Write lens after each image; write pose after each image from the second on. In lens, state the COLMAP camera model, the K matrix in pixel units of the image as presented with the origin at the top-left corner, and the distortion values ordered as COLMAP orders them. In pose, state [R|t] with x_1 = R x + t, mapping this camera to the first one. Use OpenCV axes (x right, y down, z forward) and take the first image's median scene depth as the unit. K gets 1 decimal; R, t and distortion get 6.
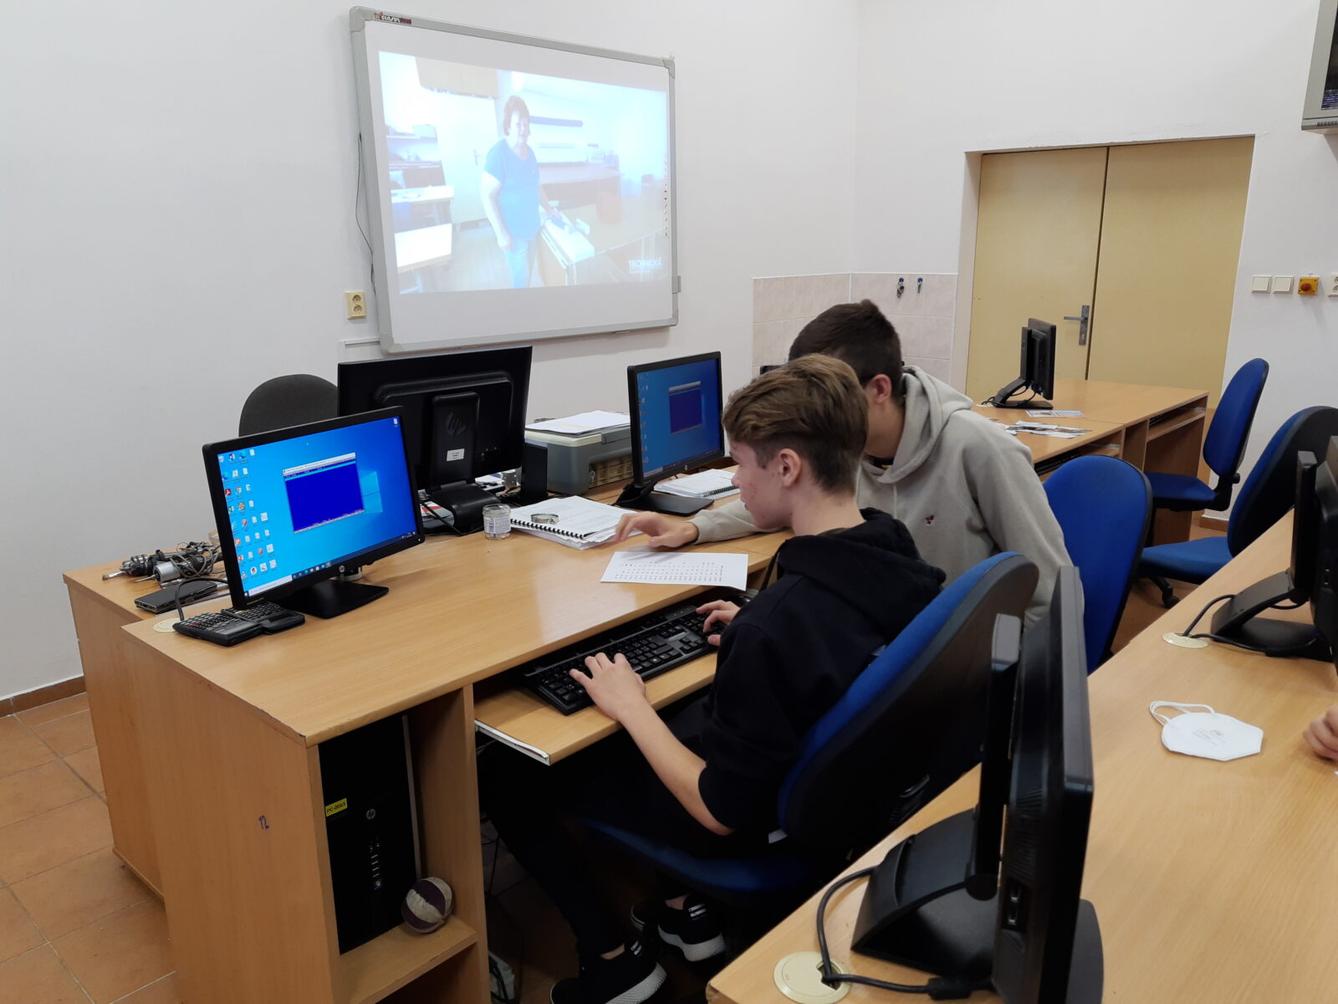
lens RADIAL K [[1021.6, 0, 670.1], [0, 1021.6, 525.0], [0, 0, 1]] dist [0.004443, -0.002589]
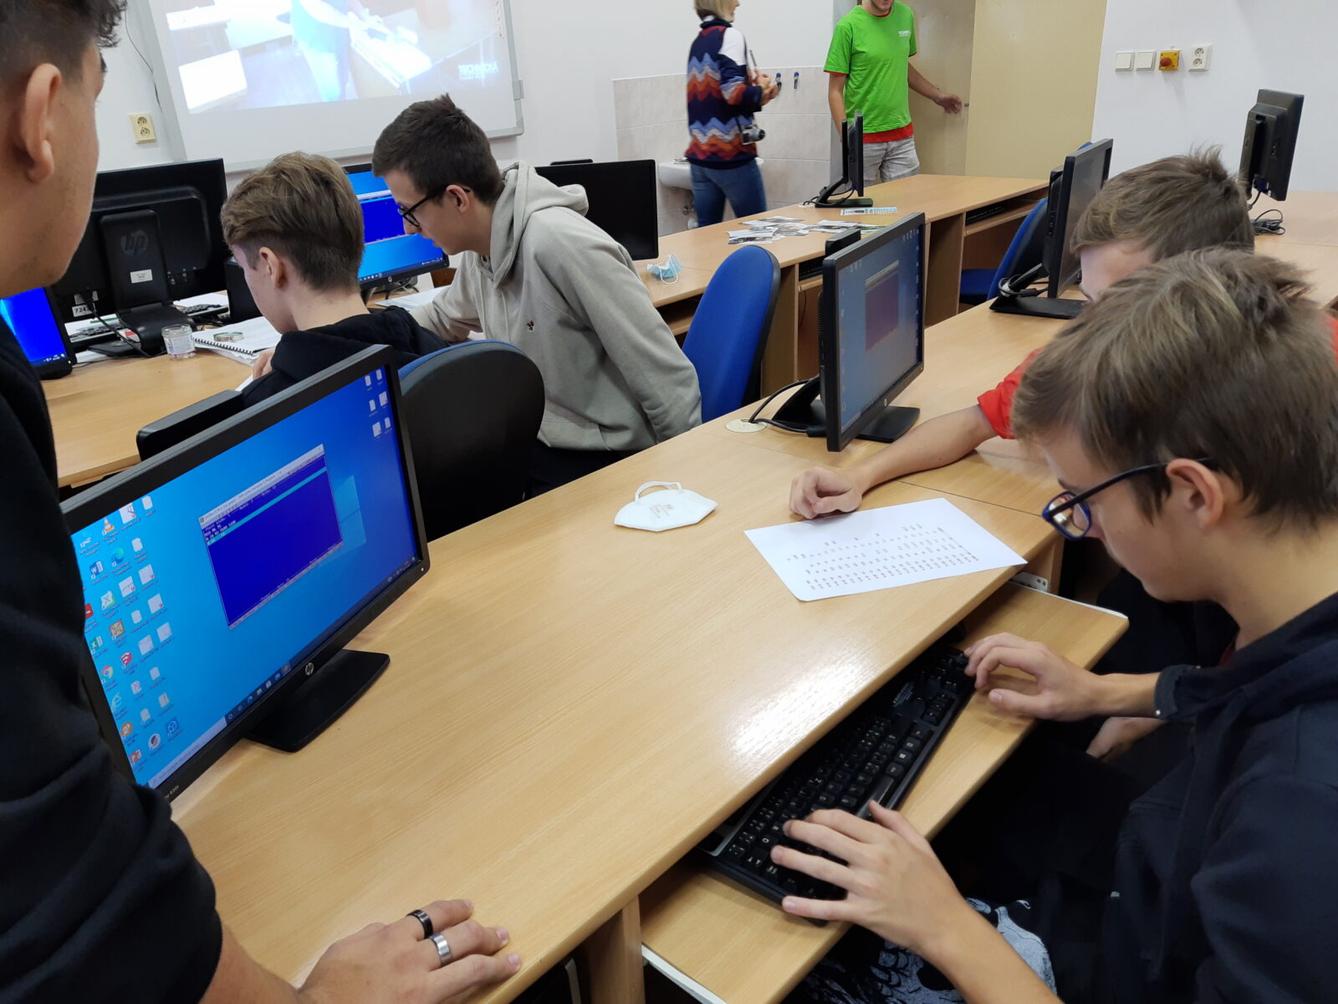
lens RADIAL K [[1036.7, 0, 675.5], [0, 1036.7, 507.6], [0, 0, 1]] dist [0.007058, -0.004836]
pose [[0.999017, -0.038806, -0.021425, 0.324168], [0.041529, 0.988376, 0.146245, 0.027862], [0.015501, -0.146991, 0.989016, -0.028759]]
